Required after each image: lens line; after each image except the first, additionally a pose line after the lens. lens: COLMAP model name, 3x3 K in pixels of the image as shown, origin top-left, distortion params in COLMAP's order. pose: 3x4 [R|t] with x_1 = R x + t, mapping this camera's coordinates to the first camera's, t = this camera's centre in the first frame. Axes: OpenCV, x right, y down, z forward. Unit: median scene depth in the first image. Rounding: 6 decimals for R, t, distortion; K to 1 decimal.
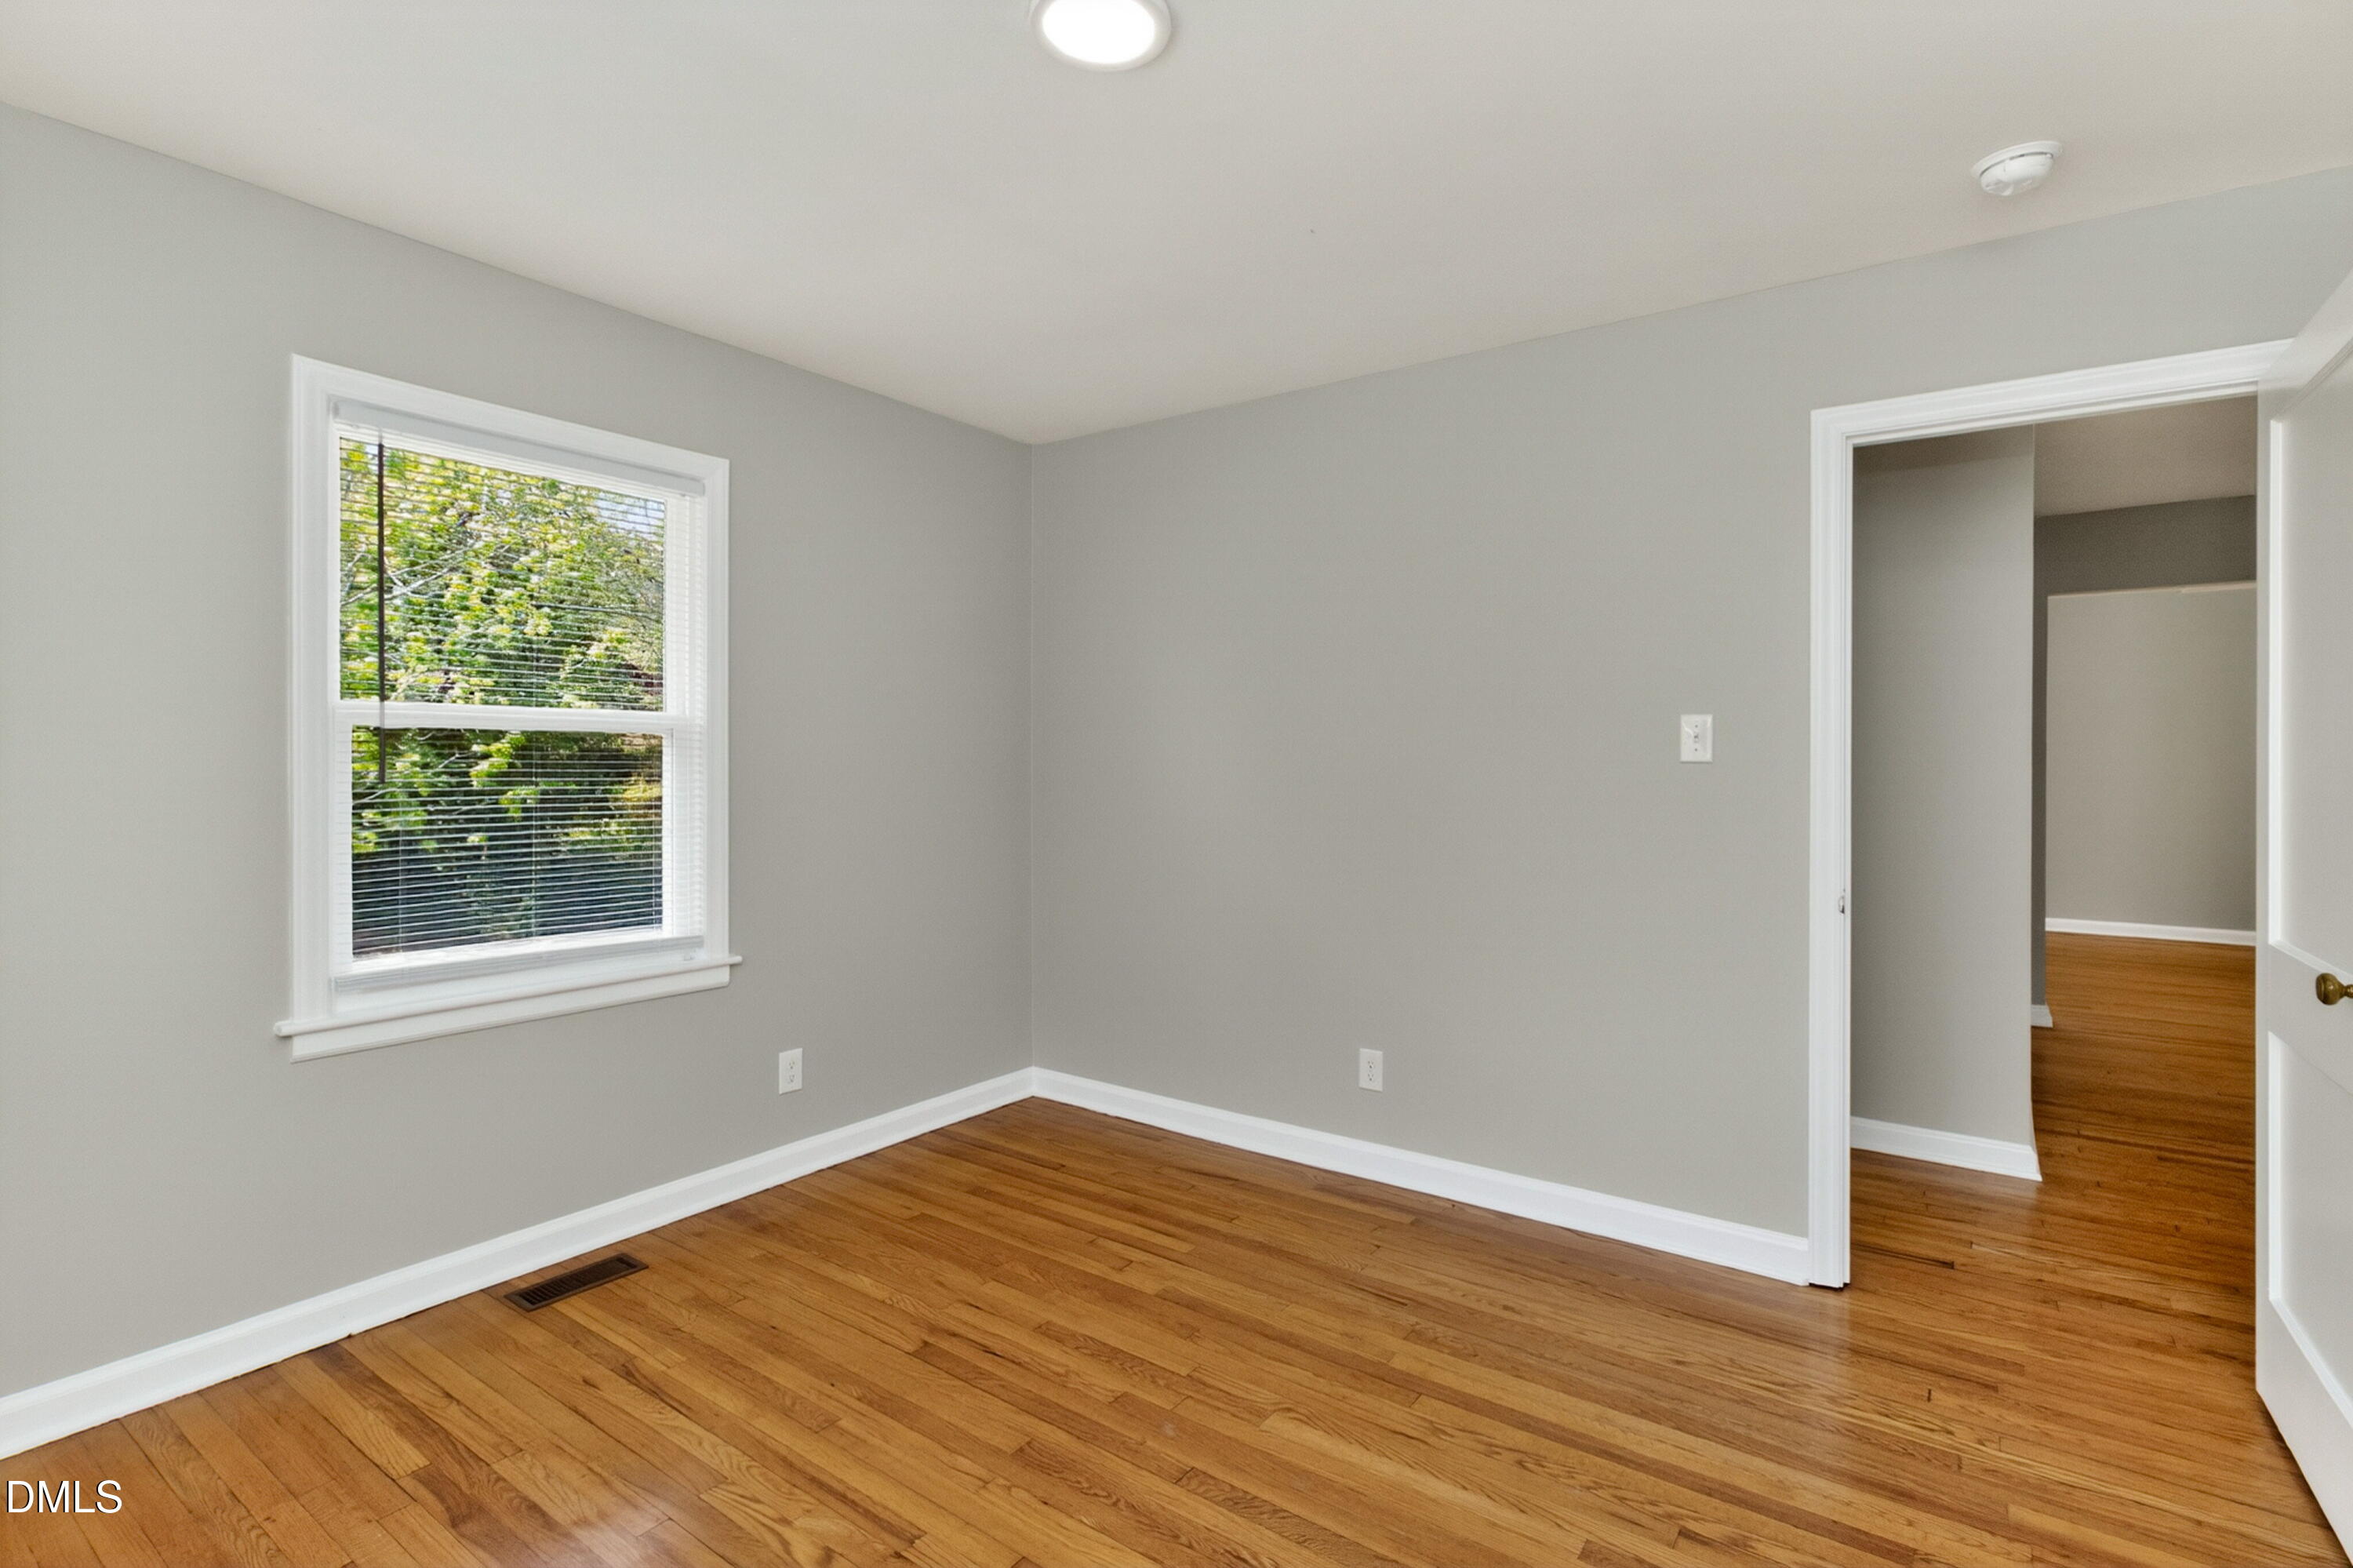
lens RADIAL K [[1099.6, 0, 1185.5], [0, 1099.6, 755.9], [0, 0, 1]] dist [-0.002407, 0.000195]
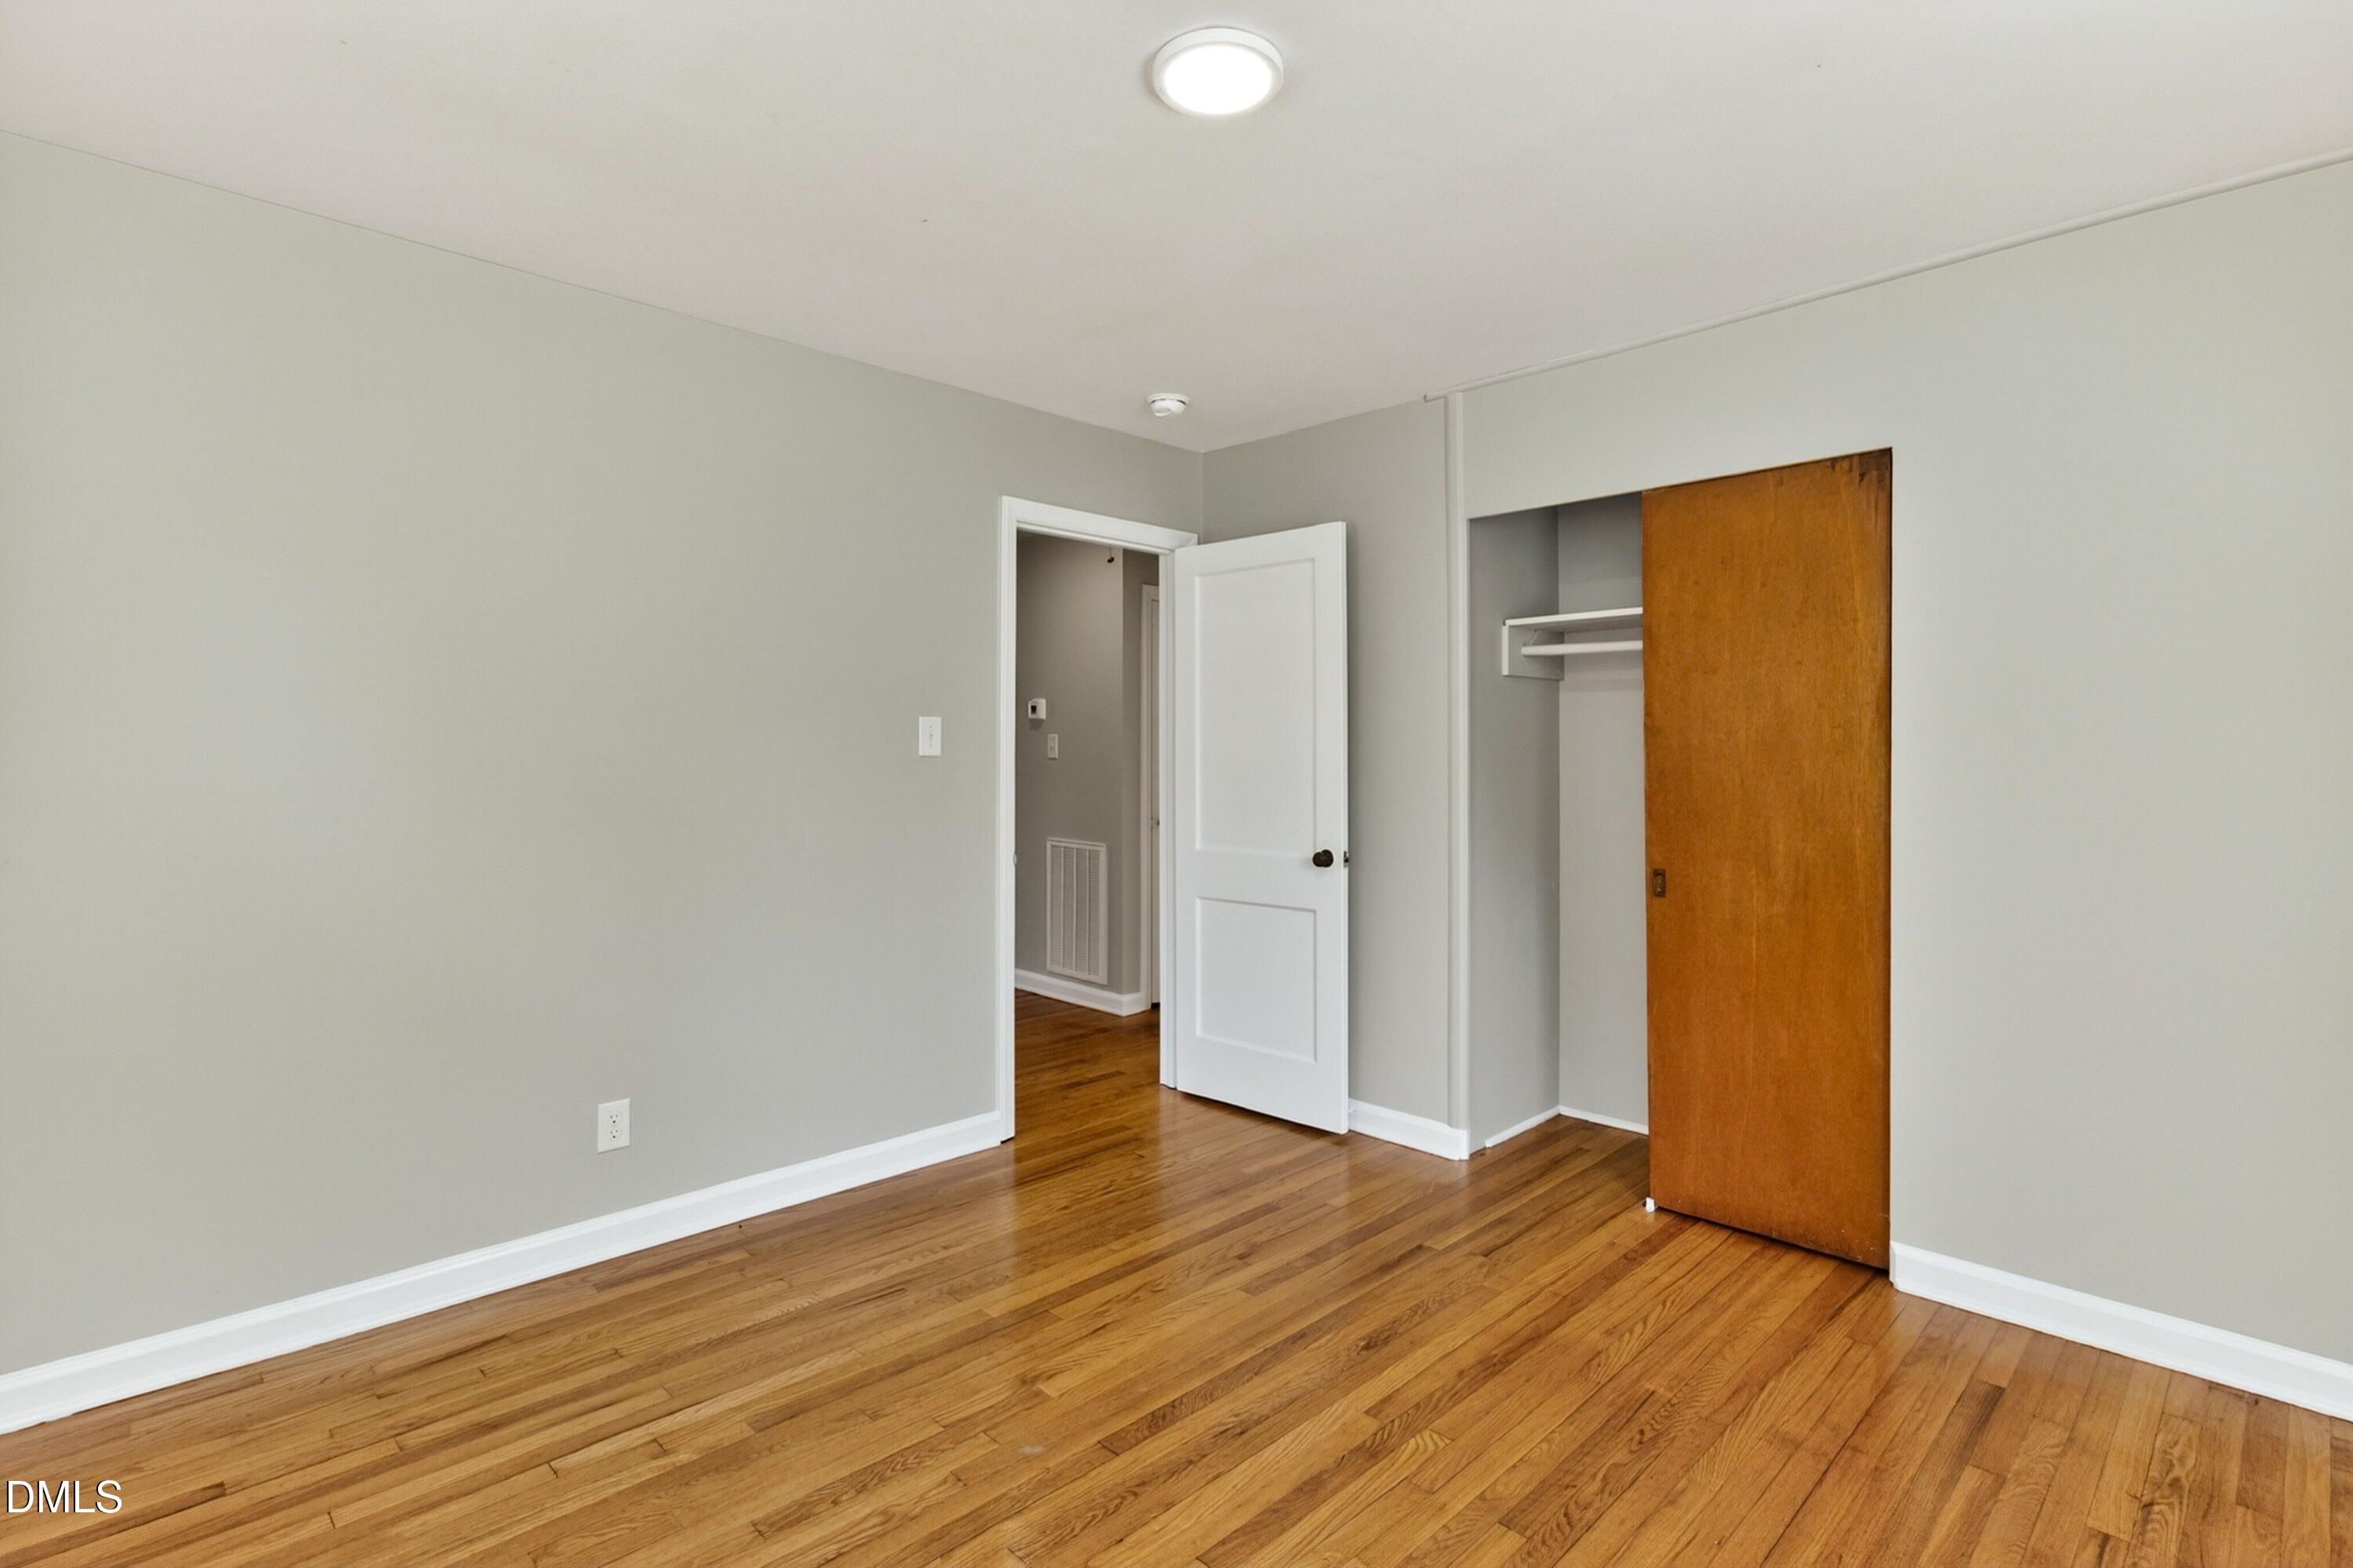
lens RADIAL K [[1099.6, 0, 1185.5], [0, 1099.6, 755.9], [0, 0, 1]] dist [-0.002407, 0.000195]
pose [[0.180661, -0.001554, 0.983544, -0.710687], [-0.005616, 0.999981, 0.002612, 0.000447], [-0.983529, -0.005996, 0.180649, 0.528376]]
